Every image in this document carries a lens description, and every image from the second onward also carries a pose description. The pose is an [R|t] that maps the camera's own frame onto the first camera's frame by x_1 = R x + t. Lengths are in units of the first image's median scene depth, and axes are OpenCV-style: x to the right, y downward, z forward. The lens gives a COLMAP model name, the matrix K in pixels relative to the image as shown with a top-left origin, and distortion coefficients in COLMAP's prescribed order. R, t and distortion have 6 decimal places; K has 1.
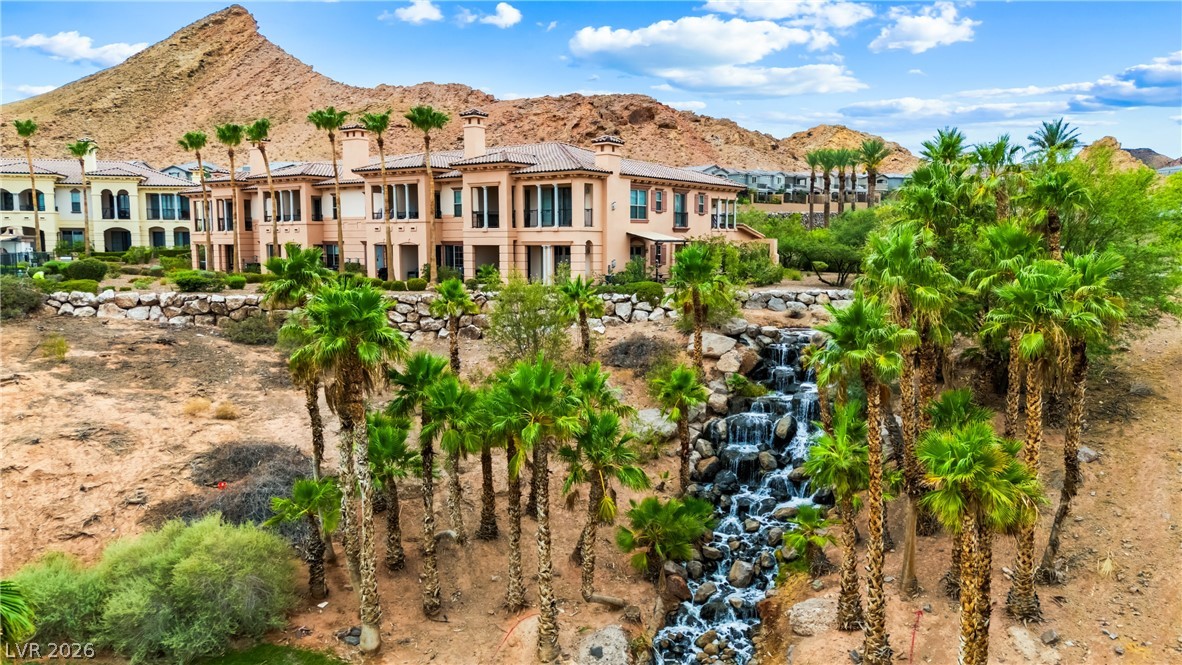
lens RADIAL K [[866.8, 0, 591.0], [0, 866.8, 332.5], [0, 0, 1]] dist [0.078245, -0.072374]
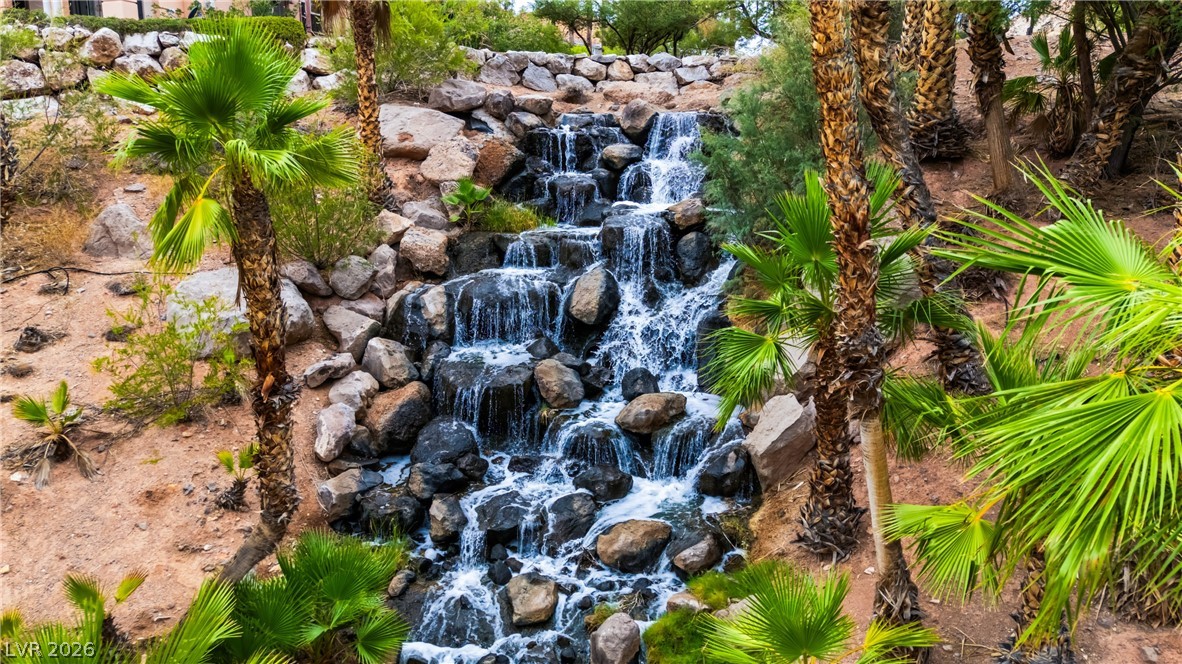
lens RADIAL K [[882.6, 0, 591.0], [0, 882.6, 332.0], [0, 0, 1]] dist [0.075689, -0.070828]
pose [[0.954824, -0.058479, 0.291361, 0.084229], [0.028592, 0.993976, 0.105799, 0.067364], [-0.295793, -0.092689, 0.950744, 0.500165]]
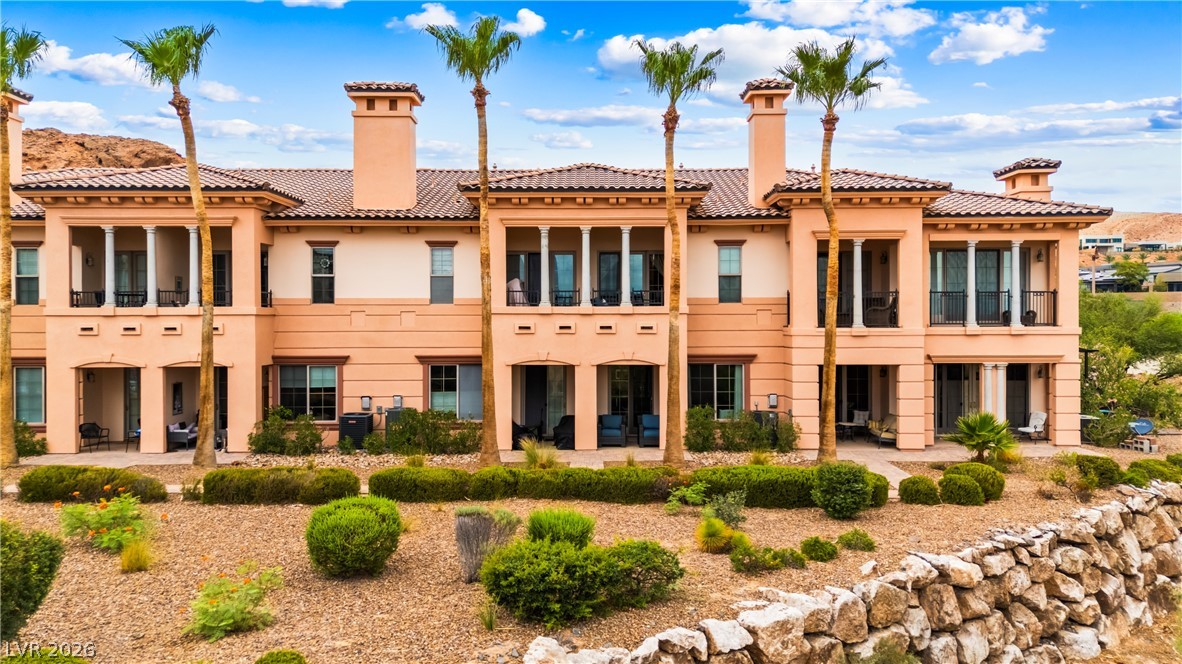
lens RADIAL K [[877.4, 0, 591.0], [0, 877.4, 332.0], [0, 0, 1]] dist [0.075103, -0.063251]
pose [[0.807846, -0.010252, 0.589305, -0.599135], [0.064419, 0.995395, -0.070992, -0.108120], [-0.585863, 0.095313, 0.804786, 0.815544]]
